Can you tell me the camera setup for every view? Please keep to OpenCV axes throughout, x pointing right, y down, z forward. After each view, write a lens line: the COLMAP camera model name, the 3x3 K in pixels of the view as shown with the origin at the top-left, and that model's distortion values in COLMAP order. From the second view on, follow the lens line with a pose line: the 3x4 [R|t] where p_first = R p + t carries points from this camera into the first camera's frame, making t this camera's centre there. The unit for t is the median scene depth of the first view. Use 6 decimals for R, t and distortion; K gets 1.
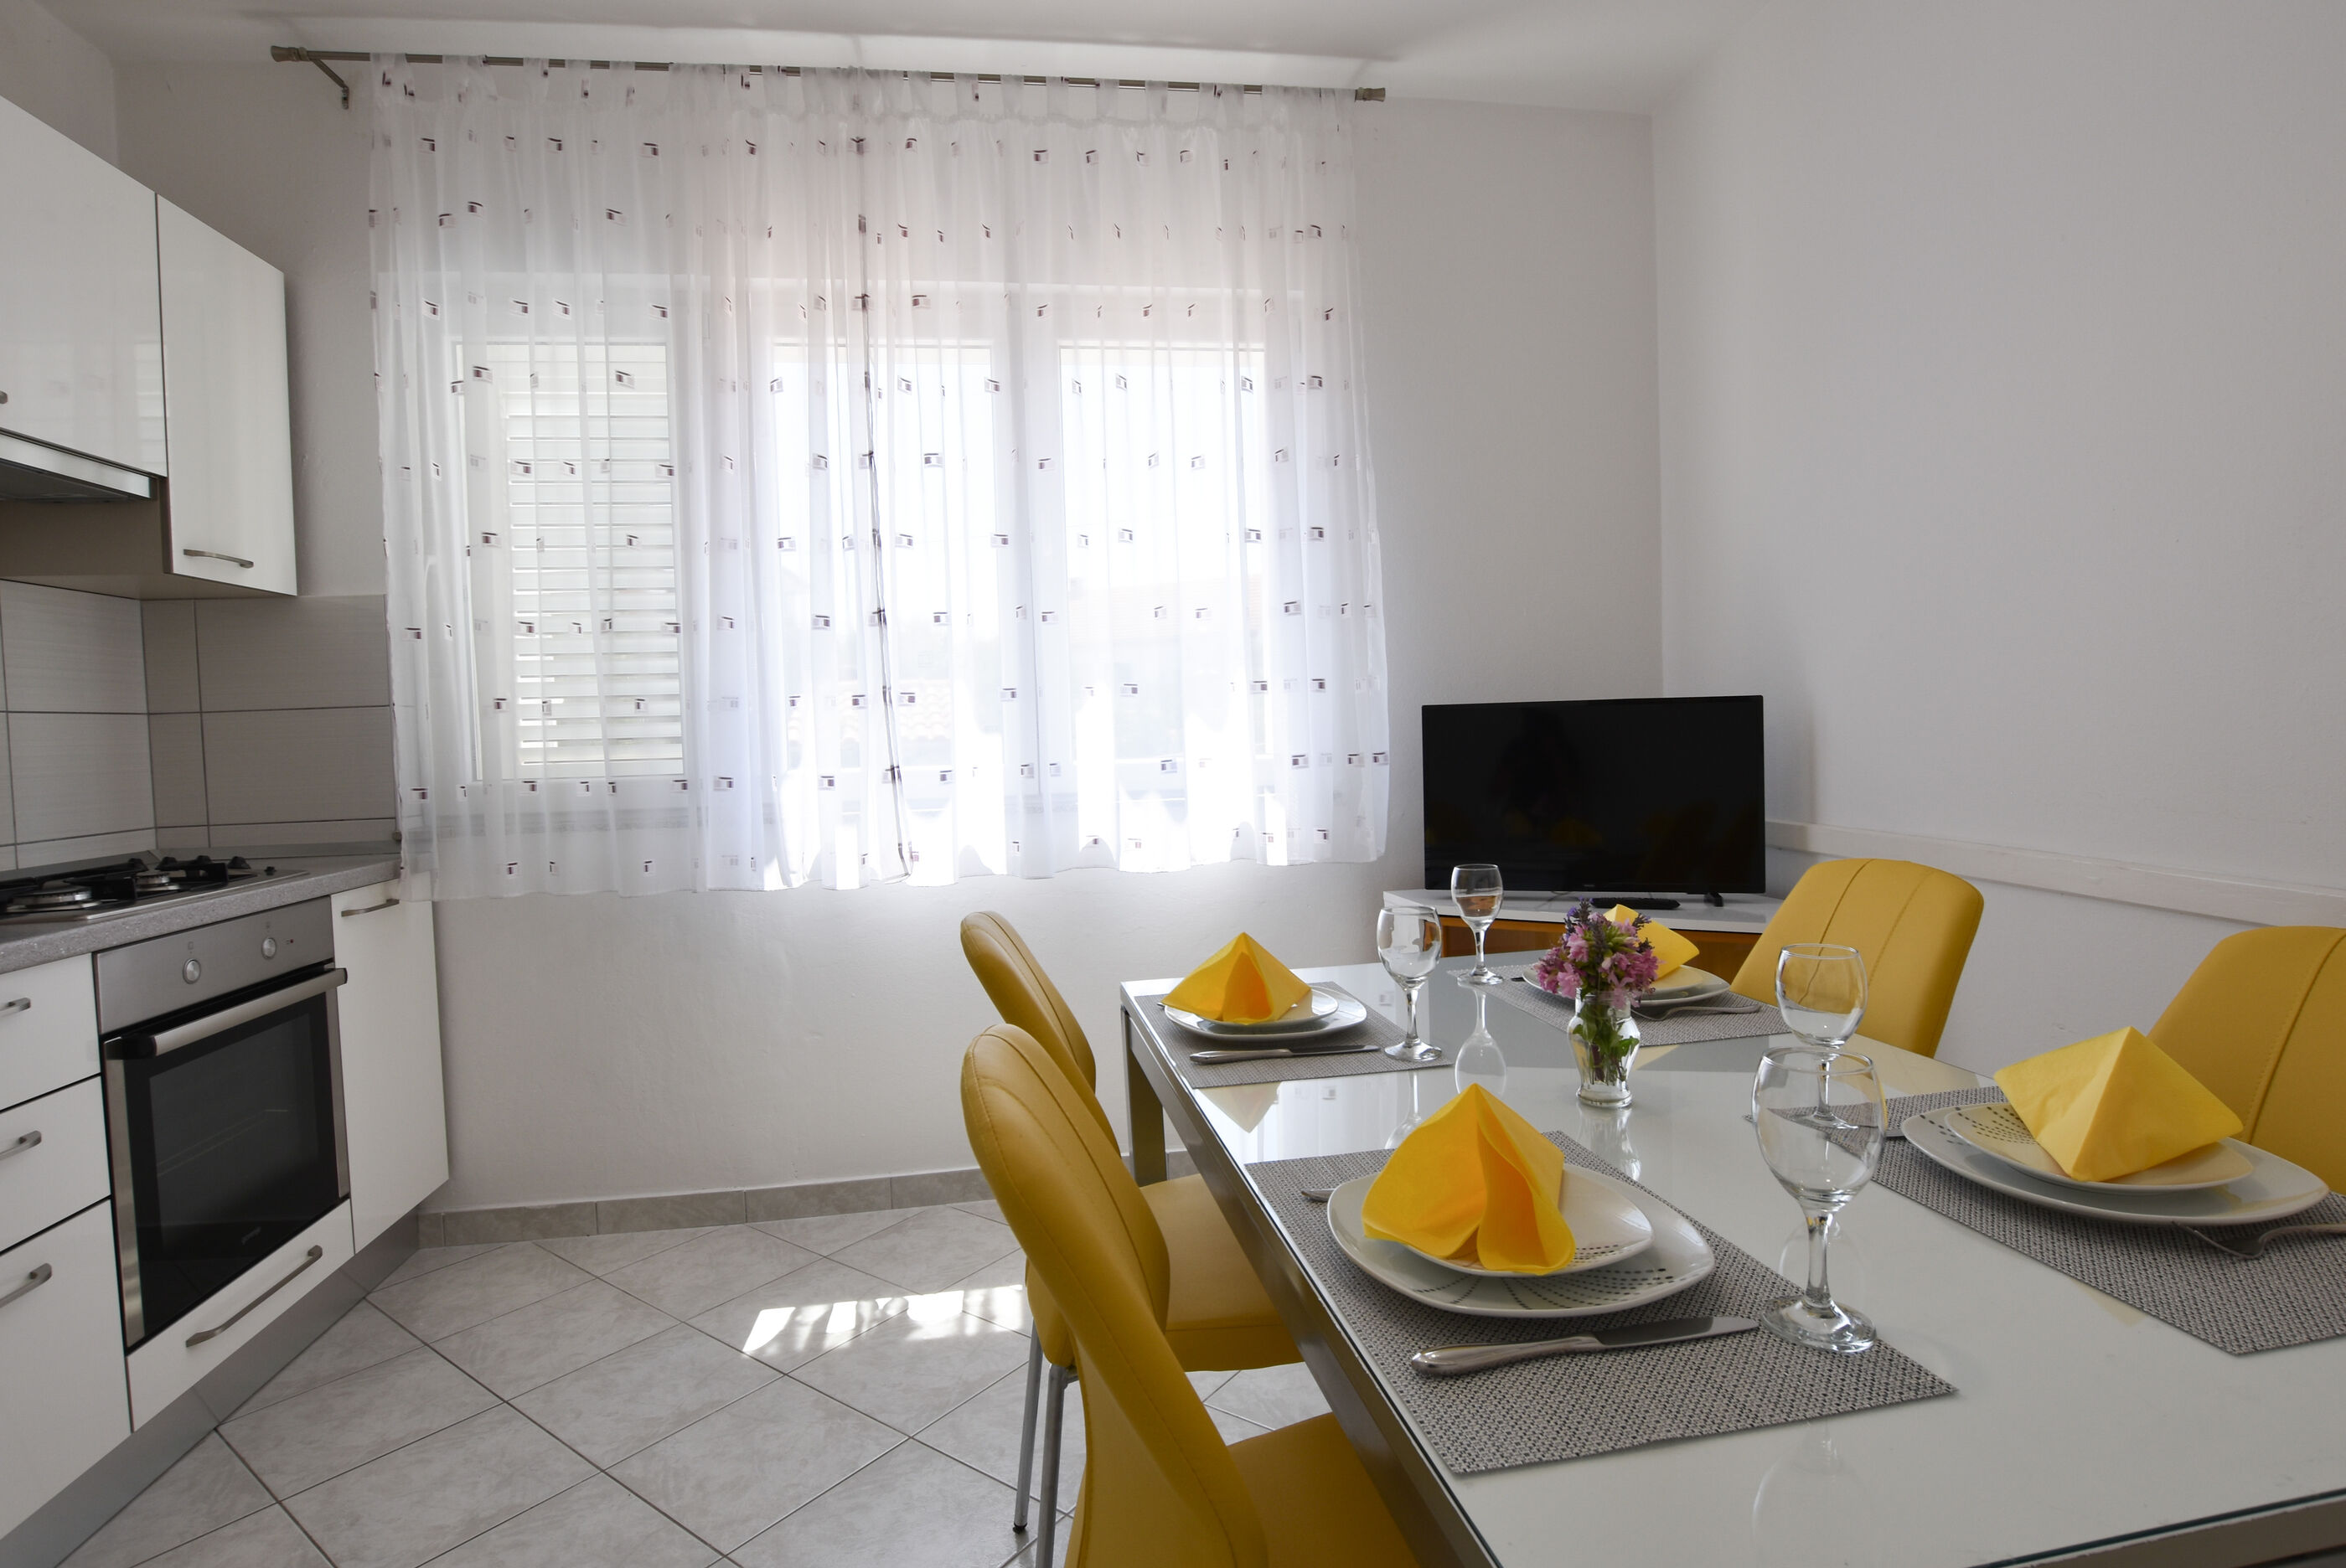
lens RADIAL K [[1171.3, 0, 1171.0], [0, 1171.3, 771.0], [0, 0, 1]] dist [-0.029929, 0.001733]
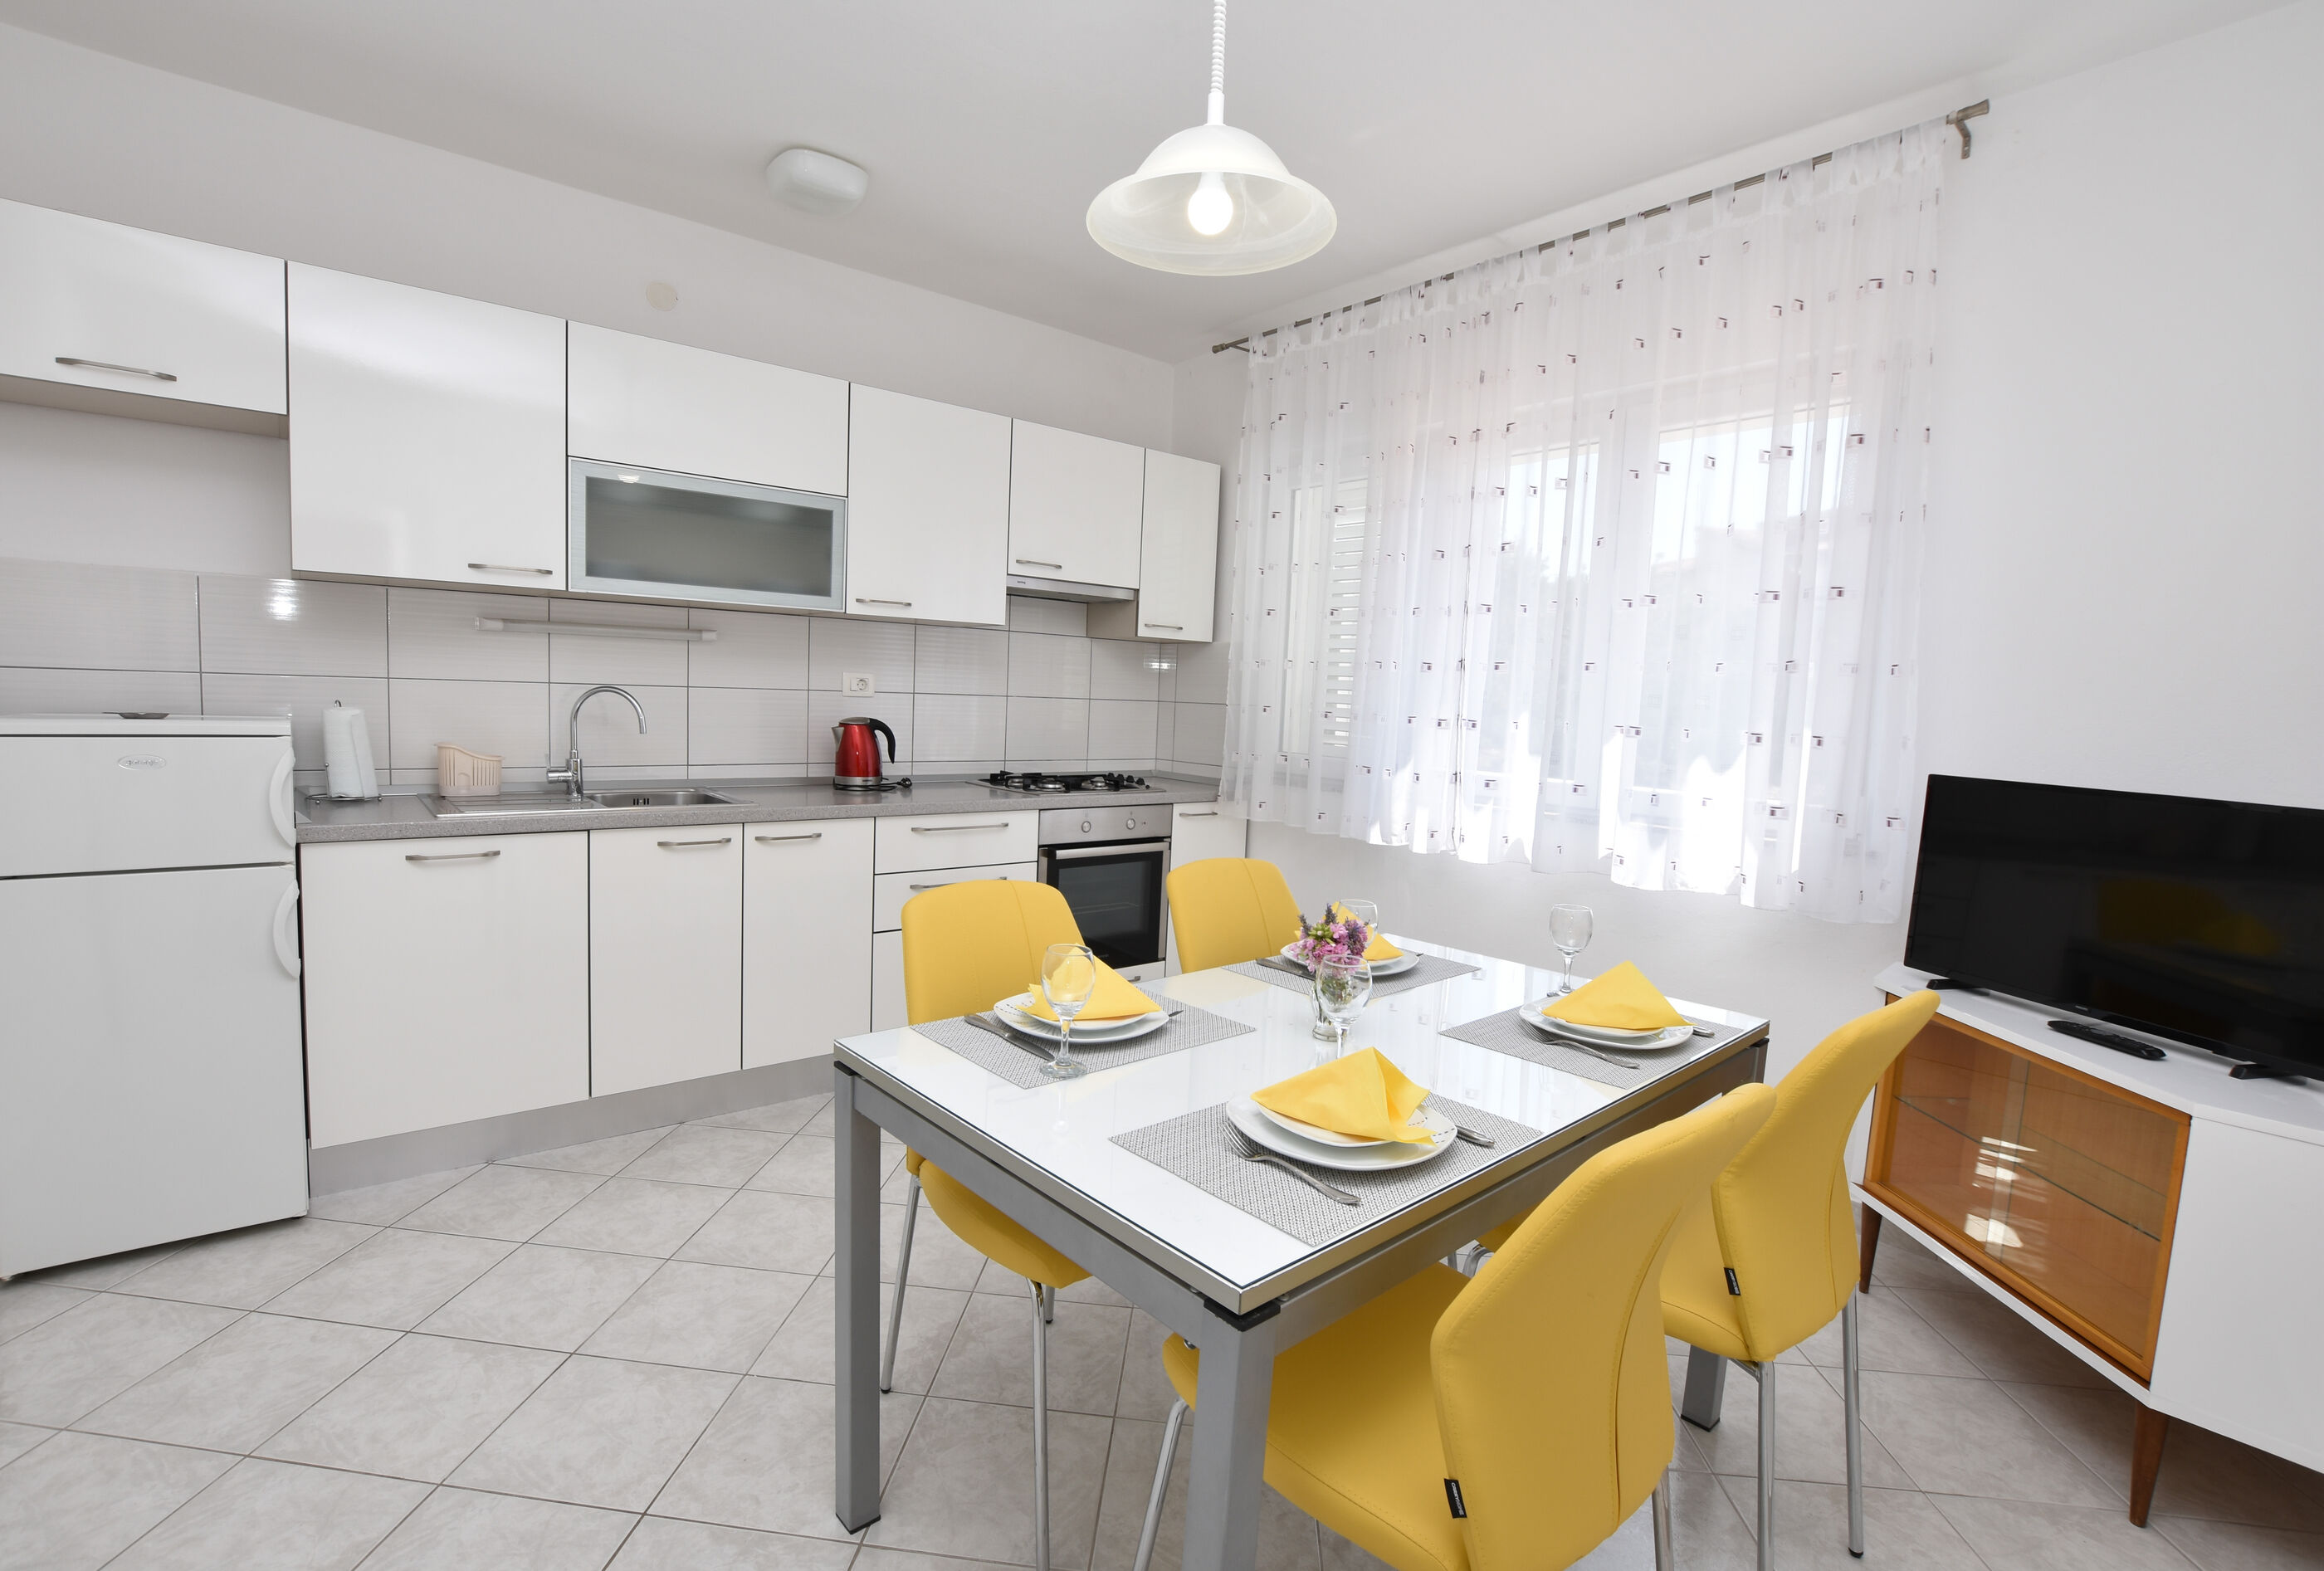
lens RADIAL K [[1055.3, 0, 1130.4], [0, 1055.3, 784.8], [0, 0, 1]] dist [-0.026834, 0.002572]
pose [[0.513245, 0.126025, -0.848939, 0.636535], [-0.090195, 0.991603, 0.092674, -0.070924], [0.853489, 0.029005, 0.520302, 0.016455]]
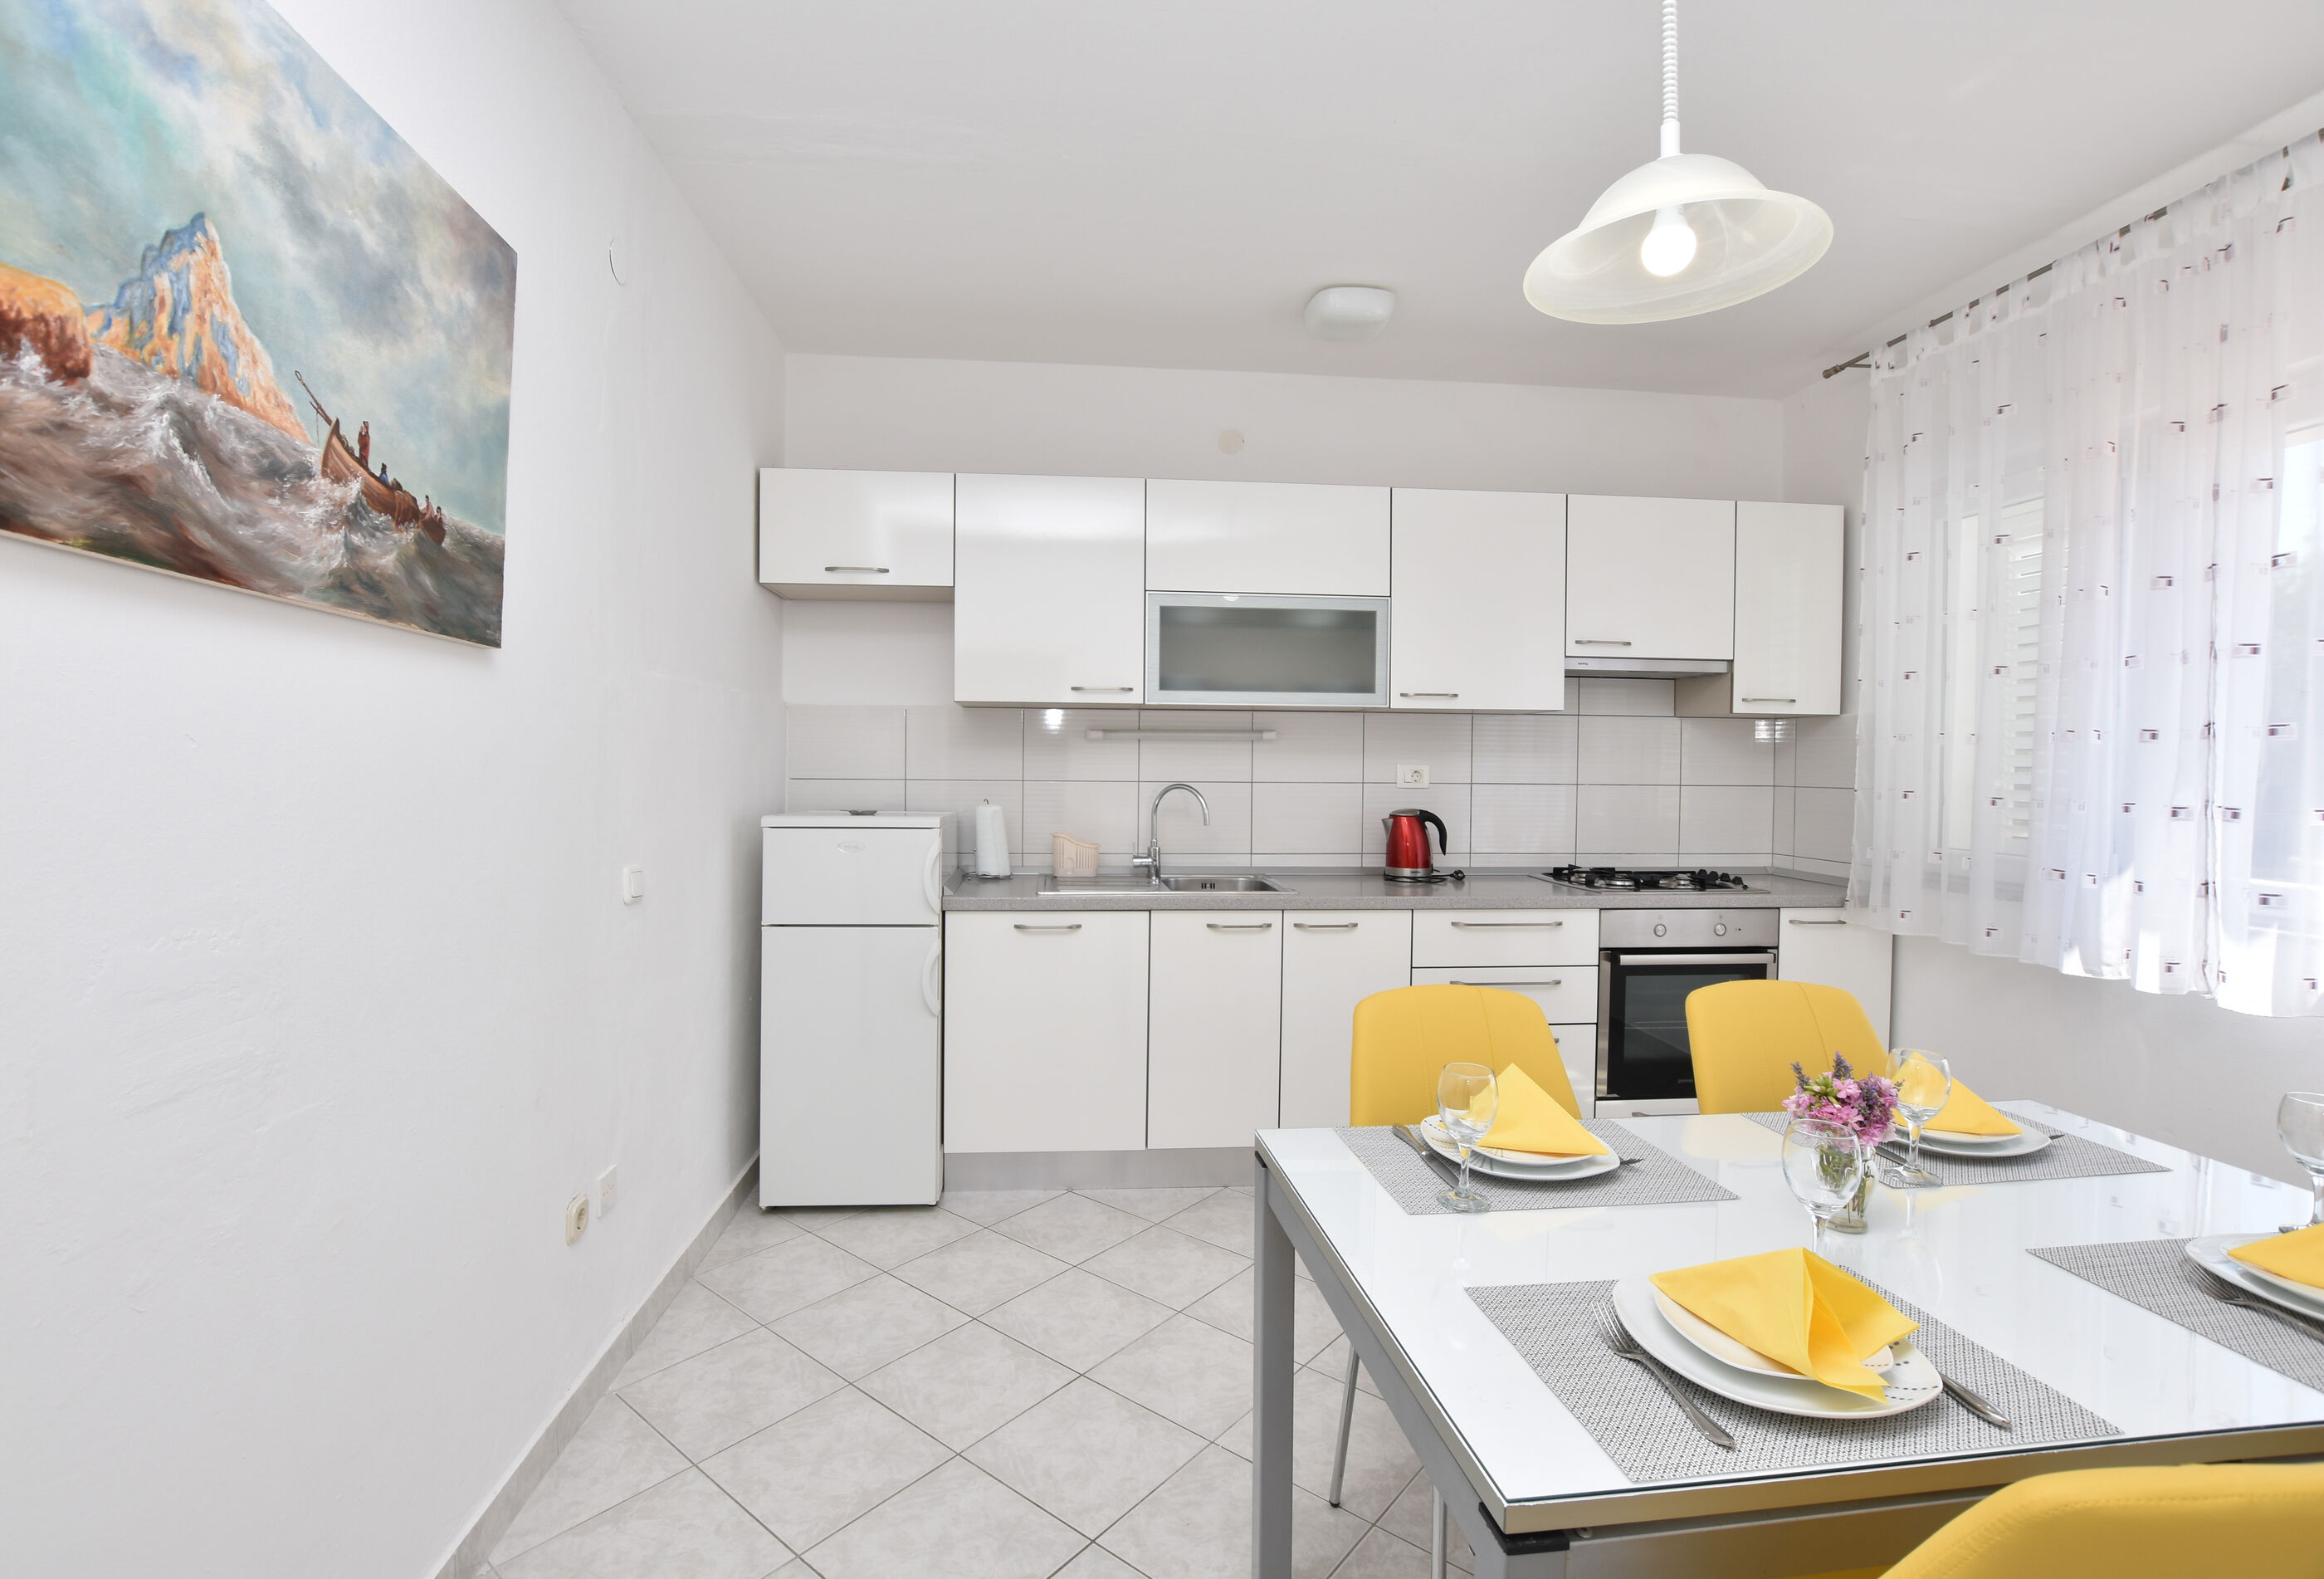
lens RADIAL K [[1048.0, 0, 1143.6], [0, 1048.0, 779.5], [0, 0, 1]] dist [-0.027838, 0.004174]
pose [[-0.047995, 0.047765, -0.997705, 0.668136], [-0.049014, 0.997540, 0.050115, -0.089795], [0.997644, 0.051307, -0.045535, 0.140820]]
